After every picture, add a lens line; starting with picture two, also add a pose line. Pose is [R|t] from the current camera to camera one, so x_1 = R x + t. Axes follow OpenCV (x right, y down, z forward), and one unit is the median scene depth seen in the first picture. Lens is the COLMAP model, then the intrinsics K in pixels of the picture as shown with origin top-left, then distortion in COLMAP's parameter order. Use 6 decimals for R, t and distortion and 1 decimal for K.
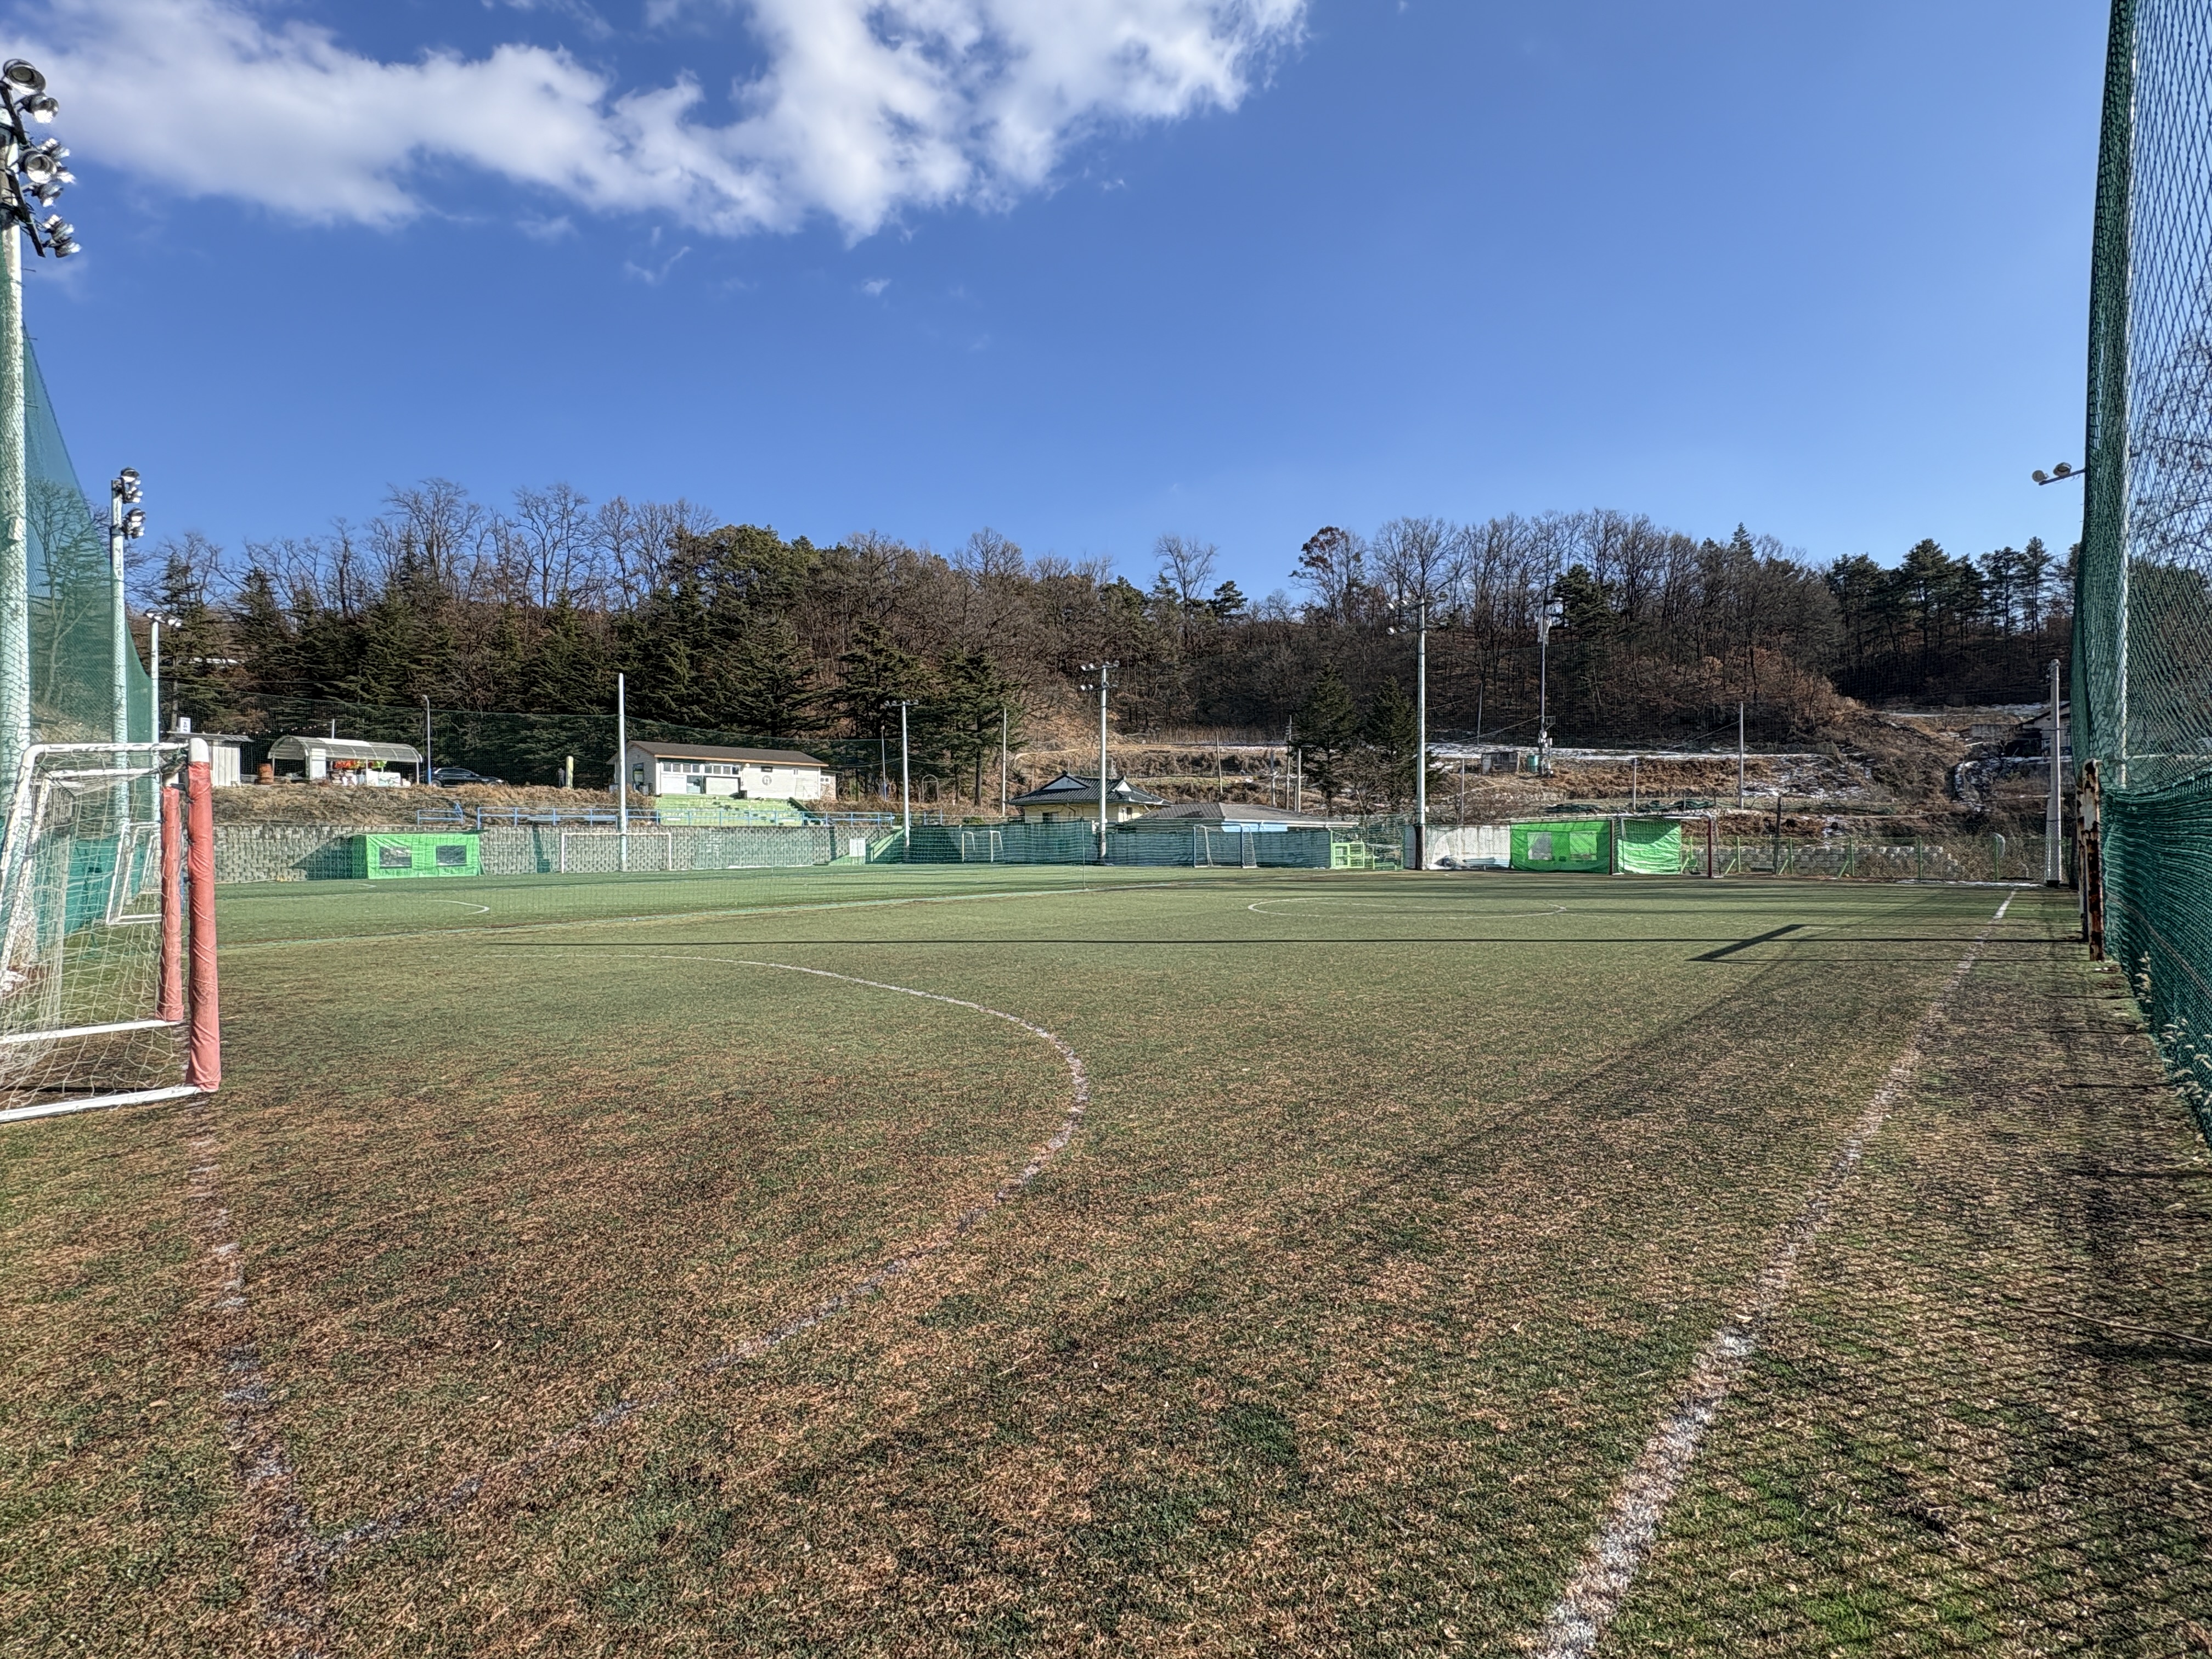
lens RADIAL K [[1015.9, 0, 1106.0], [0, 1015.9, 829.5], [0, 0, 1]] dist [-0.000788, -0.000651]
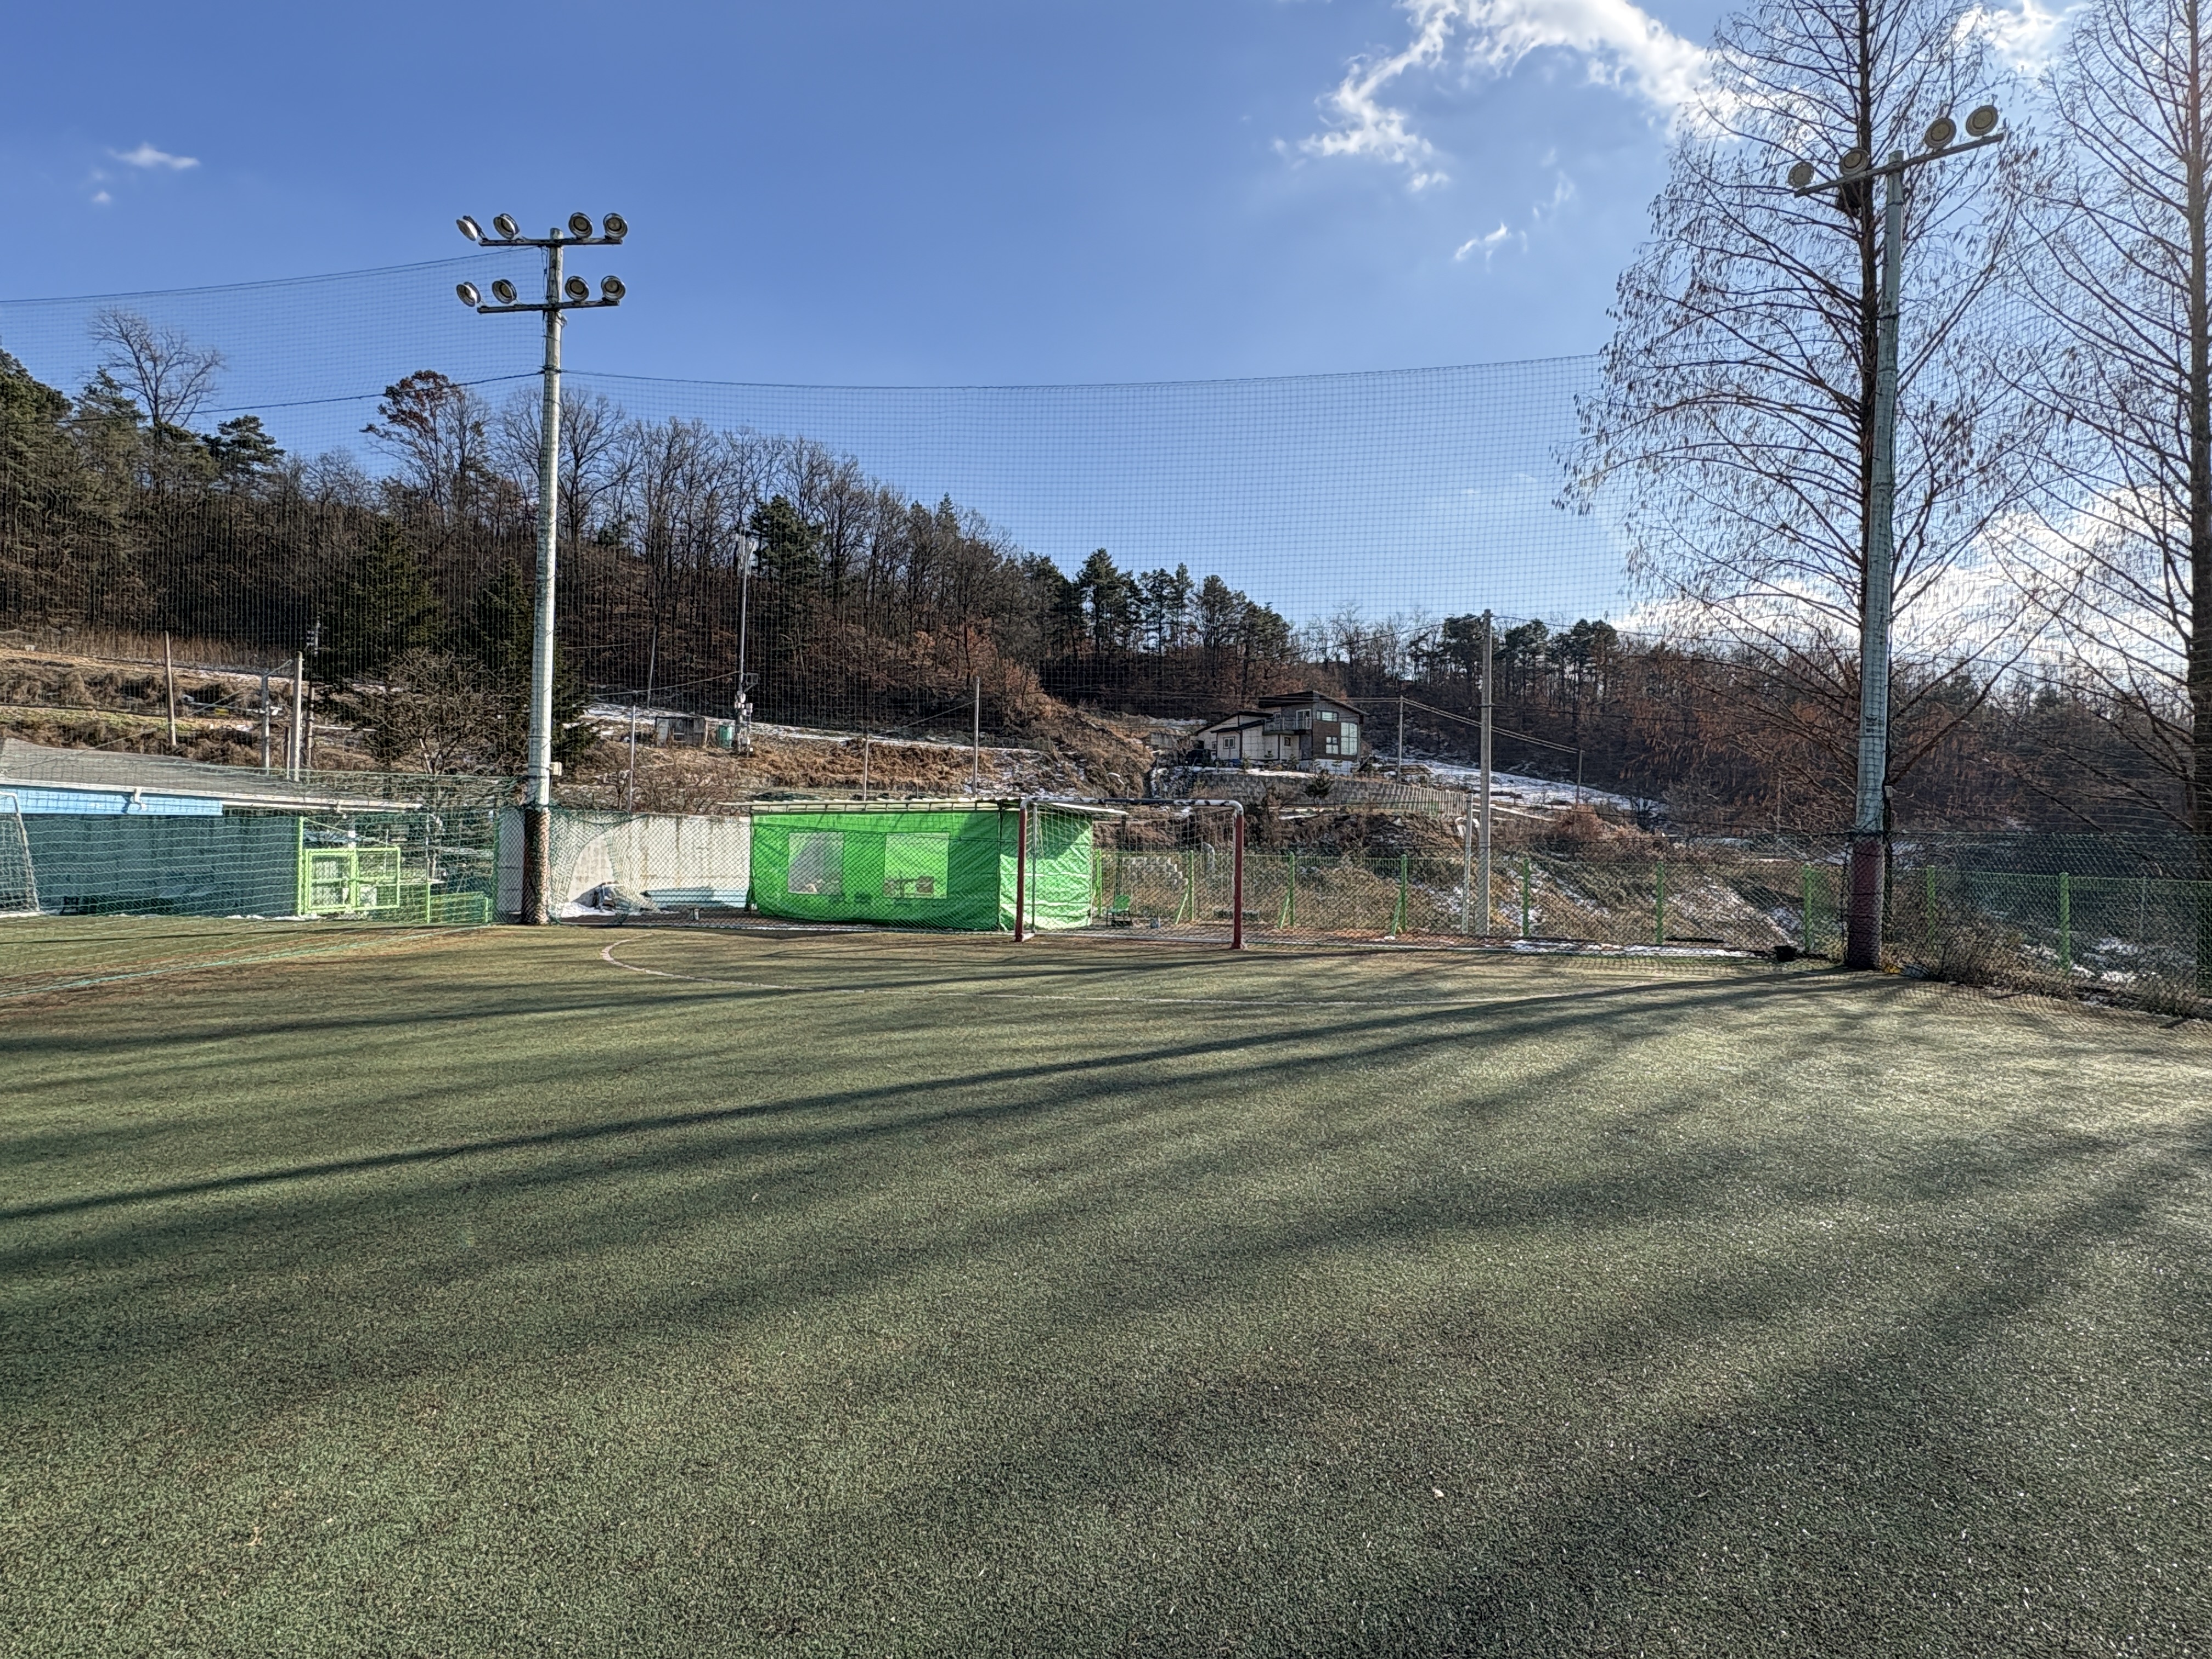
lens RADIAL K [[1158.4, 0, 1106.0], [0, 1158.4, 829.5], [0, 0, 1]] dist [0.004827, -0.000902]
pose [[0.740683, 0.023741, 0.671435, 0.064845], [-0.025890, 0.999642, -0.006786, 0.000388], [-0.671355, -0.012357, 0.741033, 0.196946]]
